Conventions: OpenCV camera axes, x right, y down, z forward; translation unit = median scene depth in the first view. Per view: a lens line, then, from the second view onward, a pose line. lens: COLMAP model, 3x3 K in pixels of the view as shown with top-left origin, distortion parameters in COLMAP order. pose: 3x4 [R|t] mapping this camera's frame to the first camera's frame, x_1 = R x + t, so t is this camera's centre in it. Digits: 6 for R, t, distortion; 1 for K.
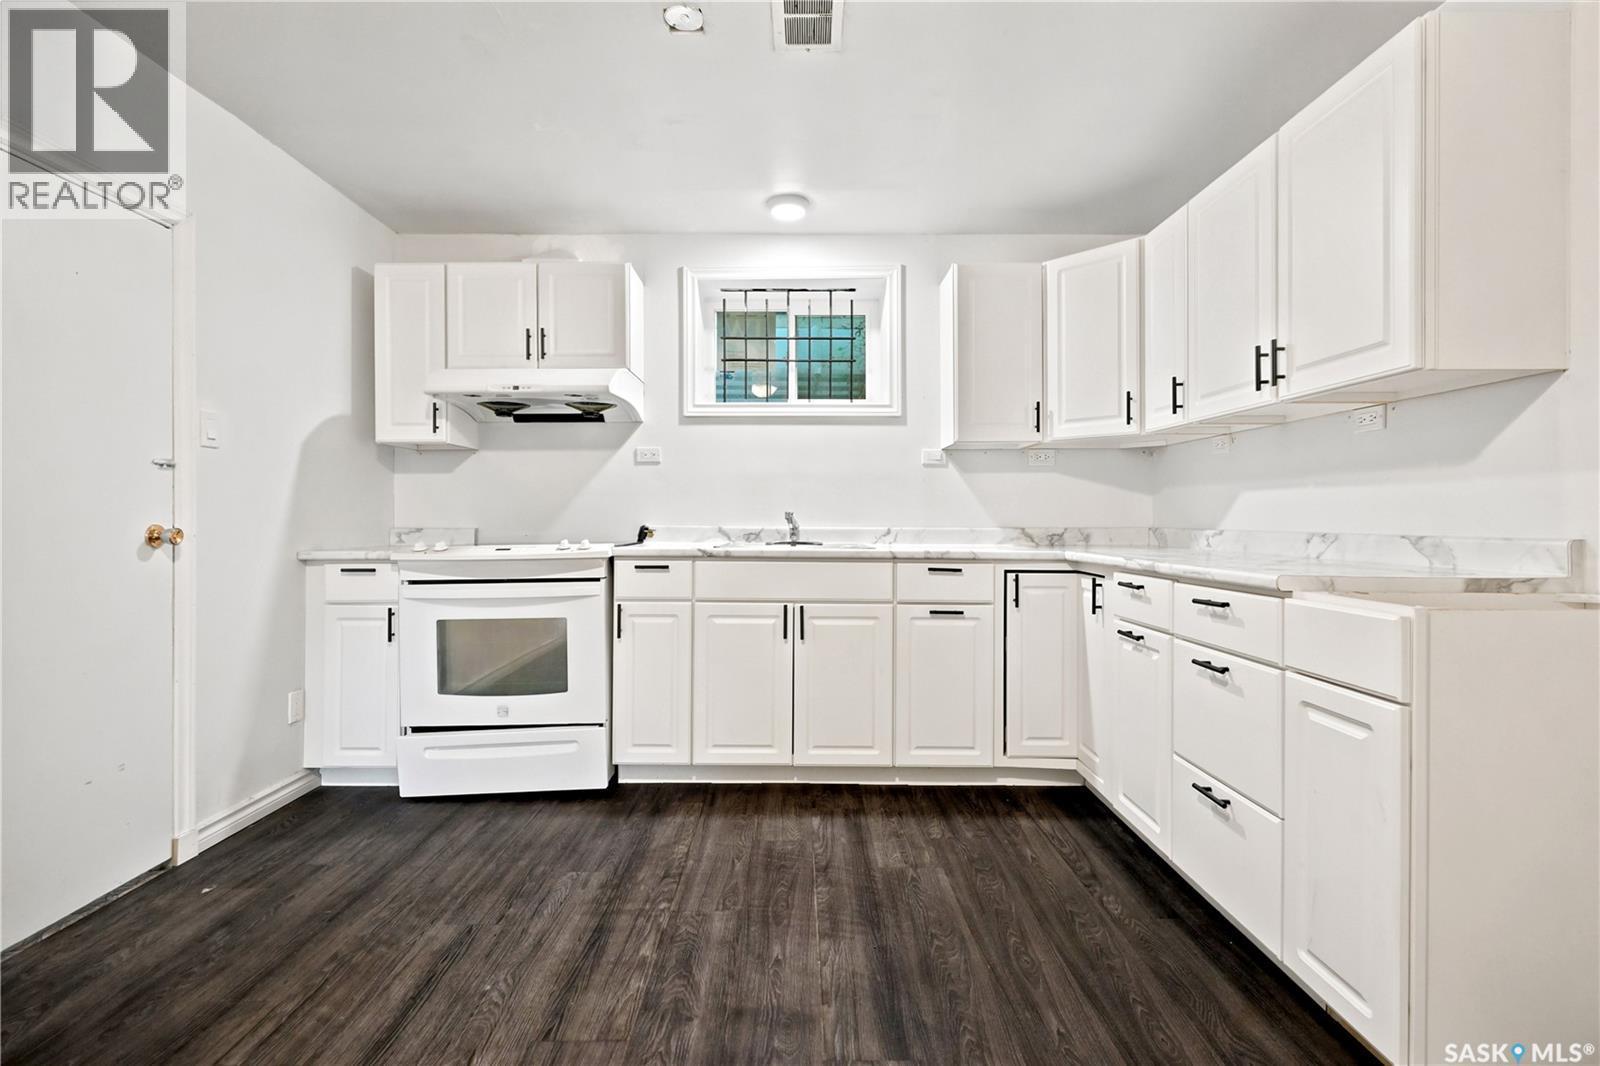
lens RADIAL K [[746.9, 0, 779.6], [0, 746.9, 512.5], [0, 0, 1]] dist [-0.000277, 0.000679]
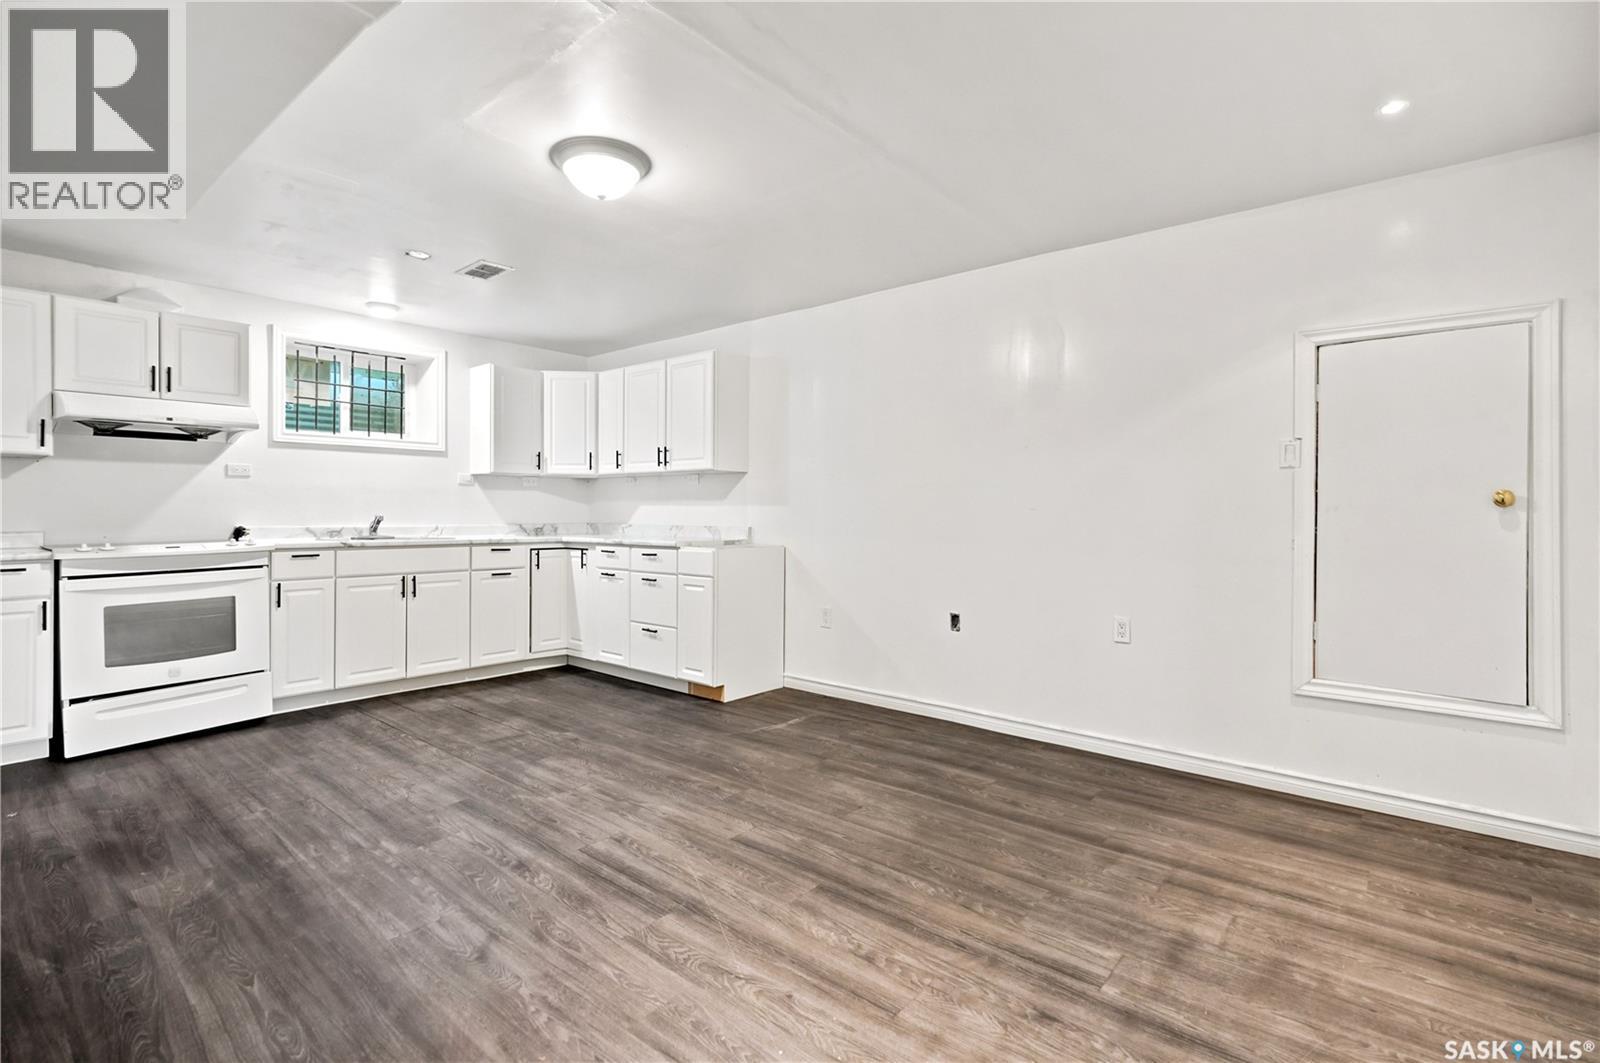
lens RADIAL K [[761.8, 0, 812.6], [0, 761.8, 508.3], [0, 0, 1]] dist [0.003377, 0.001629]
pose [[0.633633, 0.002760, 0.773629, -0.690287], [-0.007949, 0.999964, 0.002943, -0.030151], [-0.773593, -0.008014, 0.633632, -0.683370]]
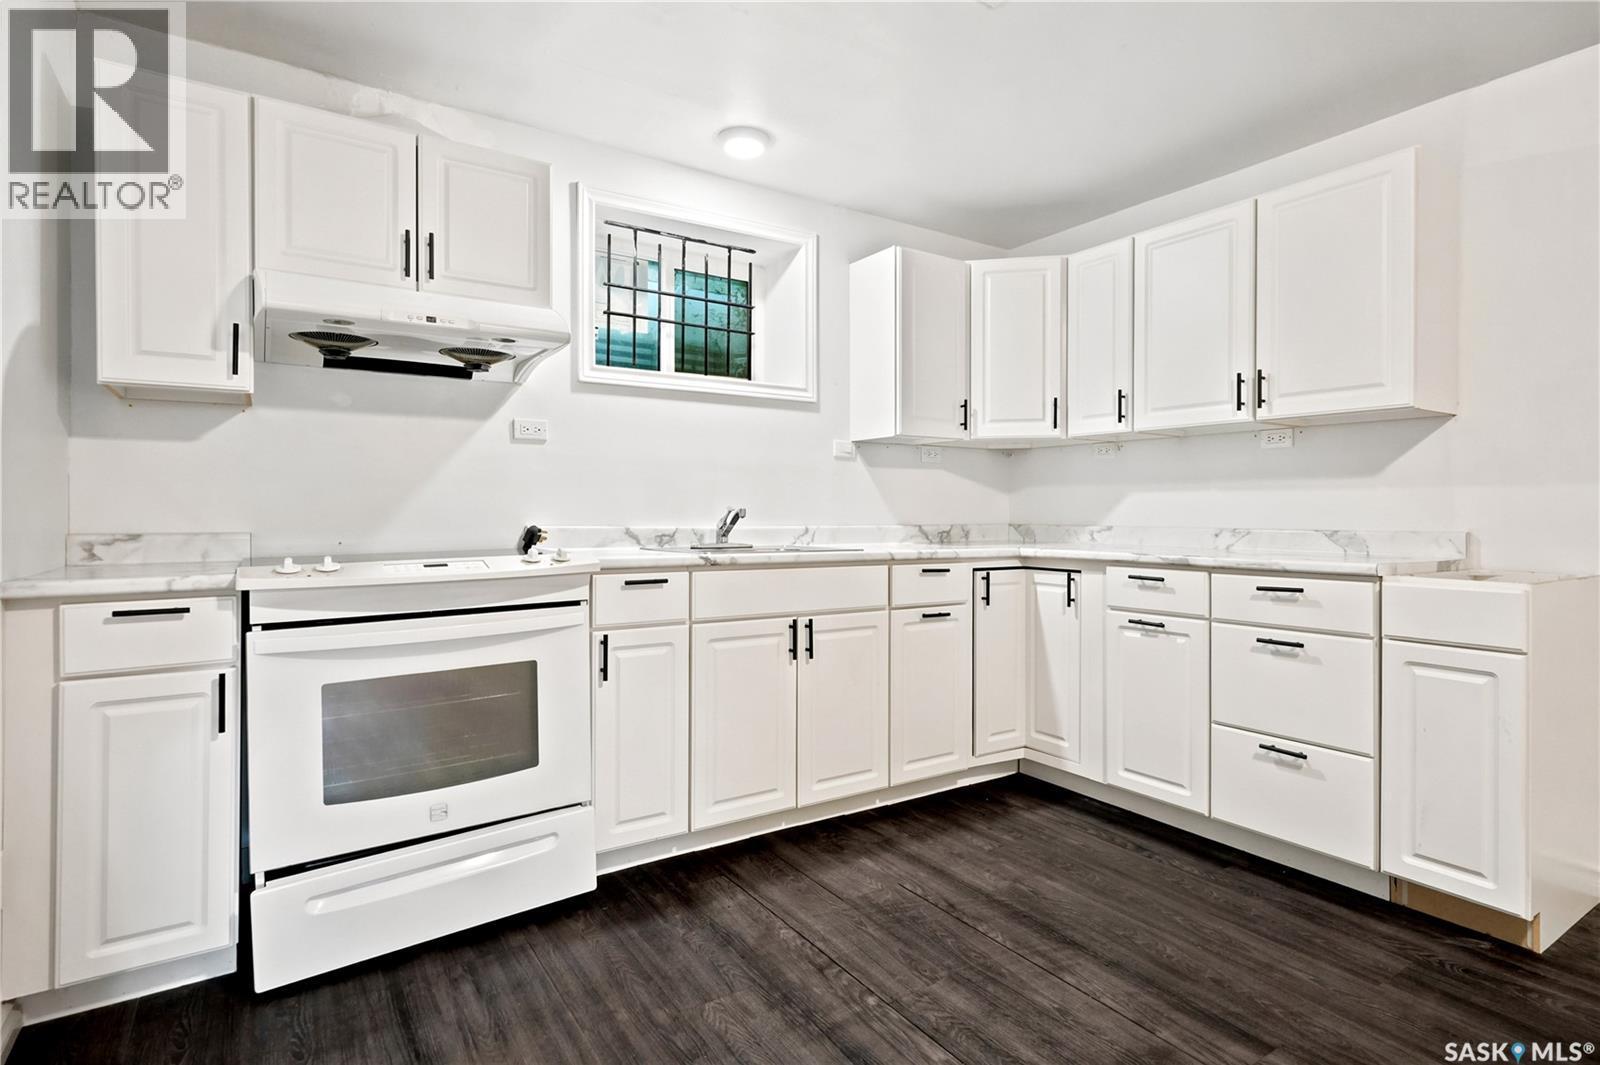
lens RADIAL K [[834.9, 0, 802.1], [0, 834.9, 510.6], [0, 0, 1]] dist [-0.000340, 0.000265]
pose [[0.827419, 0.001686, 0.561583, -0.516234], [-0.005322, 0.999974, 0.004839, -0.003922], [-0.561560, -0.006993, 0.827406, 0.215270]]
